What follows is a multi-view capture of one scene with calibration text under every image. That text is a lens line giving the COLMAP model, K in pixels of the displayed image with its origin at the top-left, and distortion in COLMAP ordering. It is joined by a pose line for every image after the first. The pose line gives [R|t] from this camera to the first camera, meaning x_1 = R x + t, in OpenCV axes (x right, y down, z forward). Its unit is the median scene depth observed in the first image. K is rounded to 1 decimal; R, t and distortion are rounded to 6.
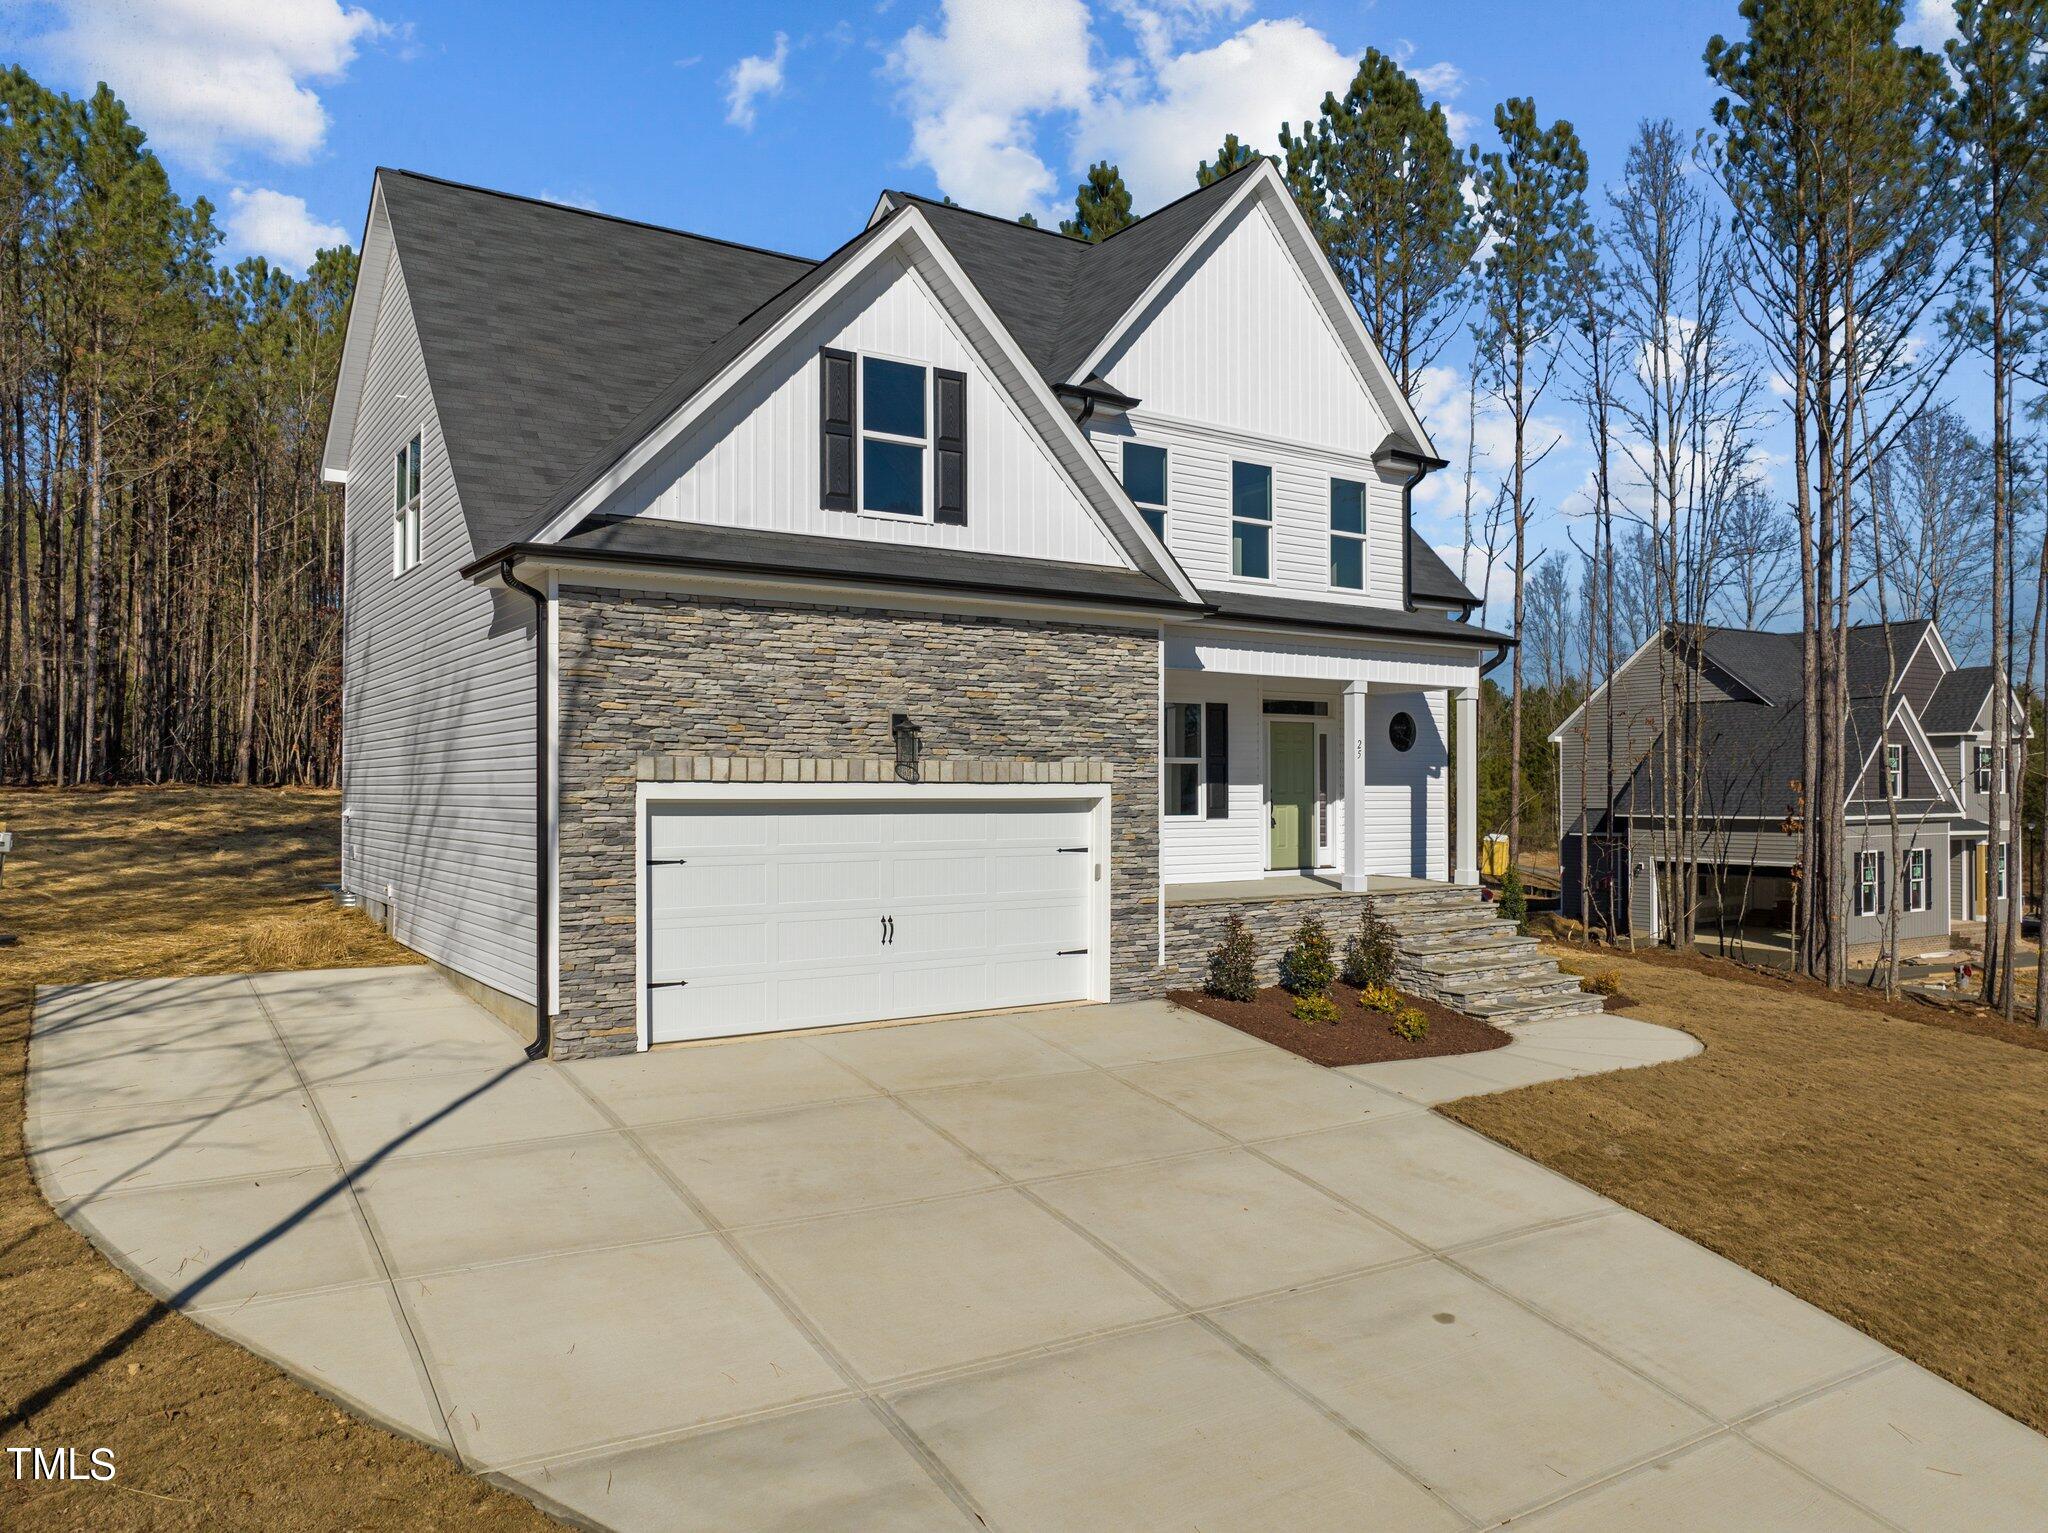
lens RADIAL K [[1446.4, 0, 1024.0], [0, 1446.4, 766.5], [0, 0, 1]] dist [-0.024351, 0.000163]
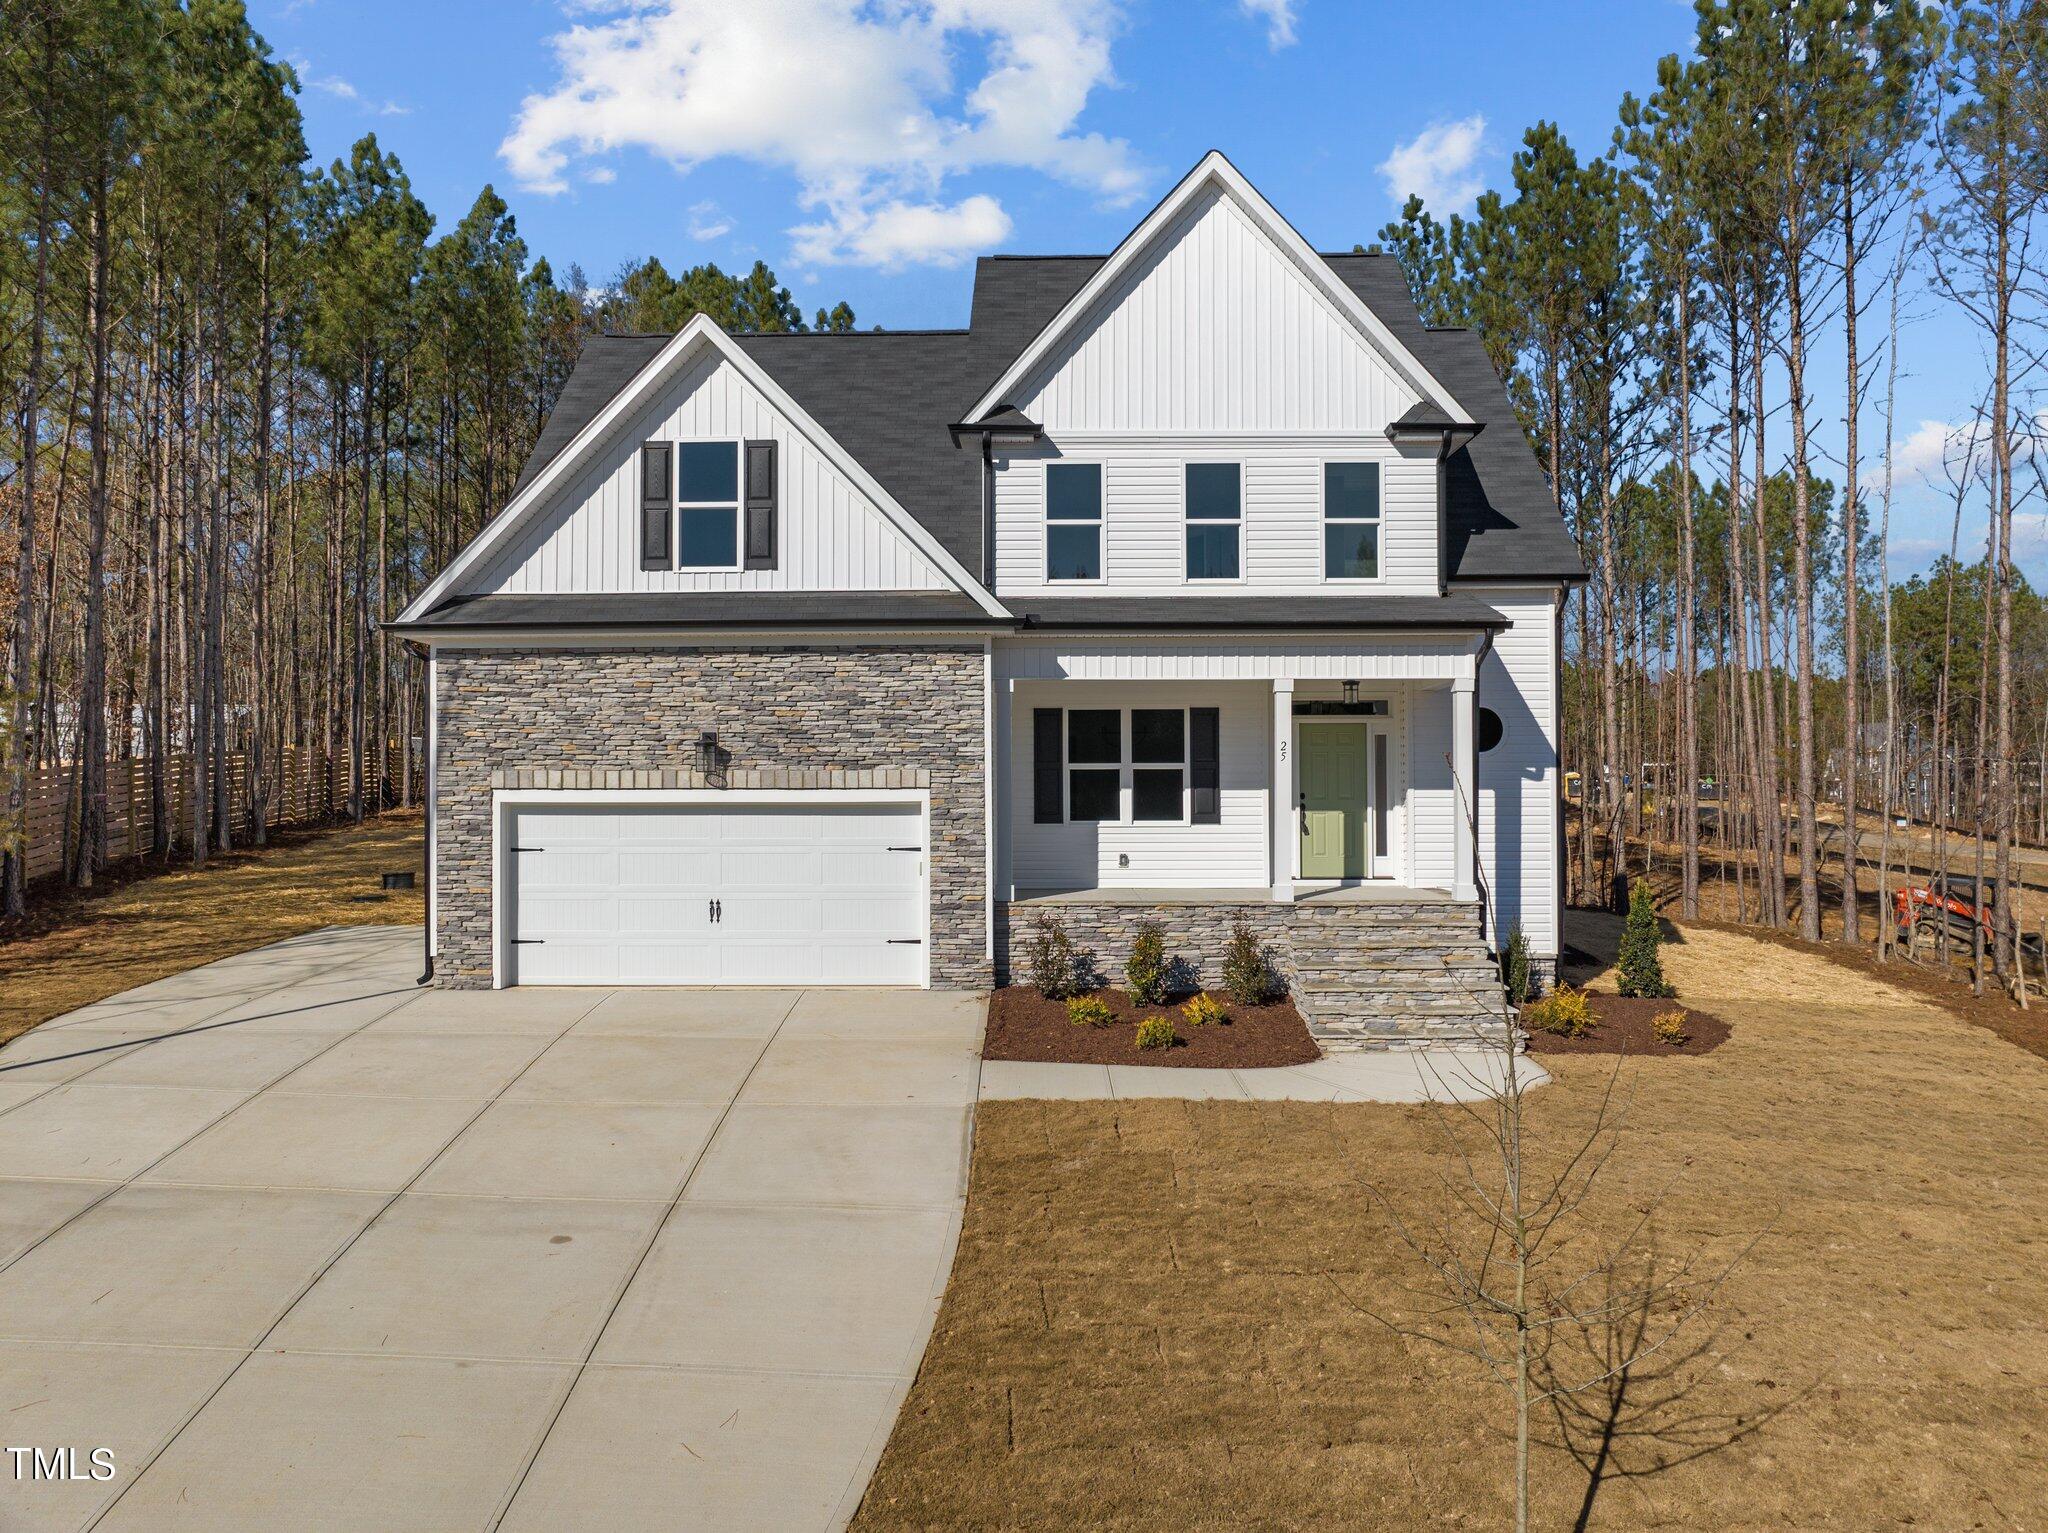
lens RADIAL K [[1433.6, 0, 1024.0], [0, 1433.6, 766.5], [0, 0, 1]] dist [-0.034816, -0.005690]
pose [[0.818087, -0.016735, -0.574852, 0.782353], [0.011281, 0.999851, -0.013053, 0.010498], [0.574984, 0.004194, 0.818154, 0.164383]]
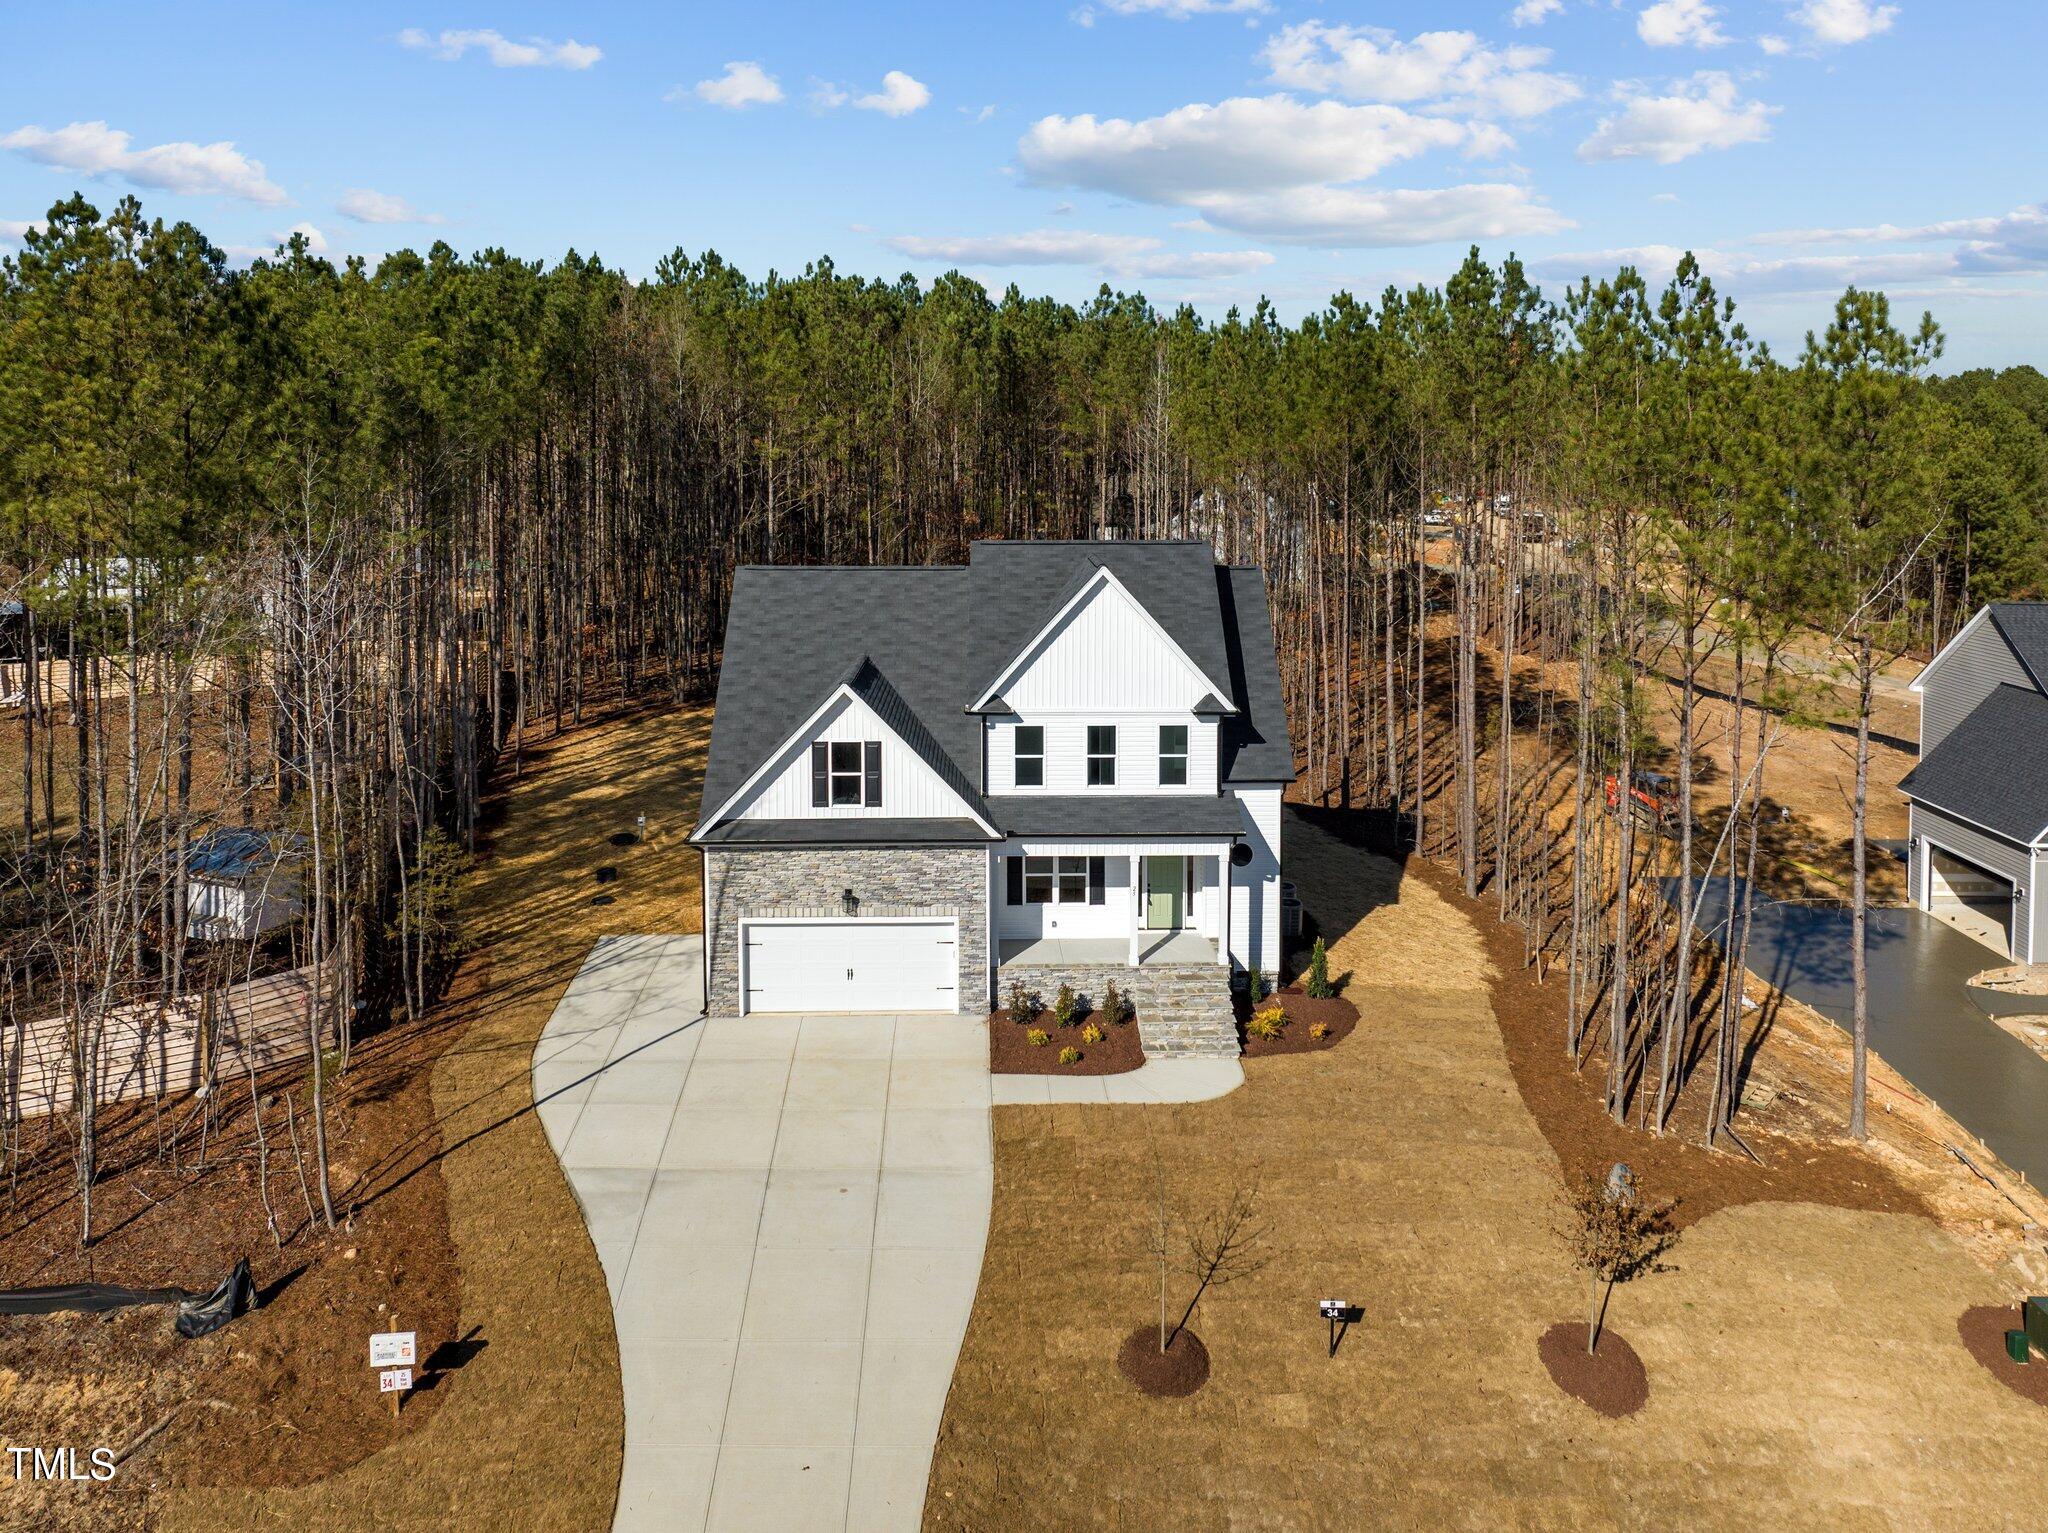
lens RADIAL K [[1501.9, 0, 1012.5], [0, 1501.9, 468.2], [0, 0, 1]] dist [-0.010713, 0.000889]
pose [[0.843484, 0.008595, -0.537086, 1.425863], [0.009423, 0.999481, 0.030794, -0.780082], [0.537072, -0.031035, 0.842965, -0.908105]]
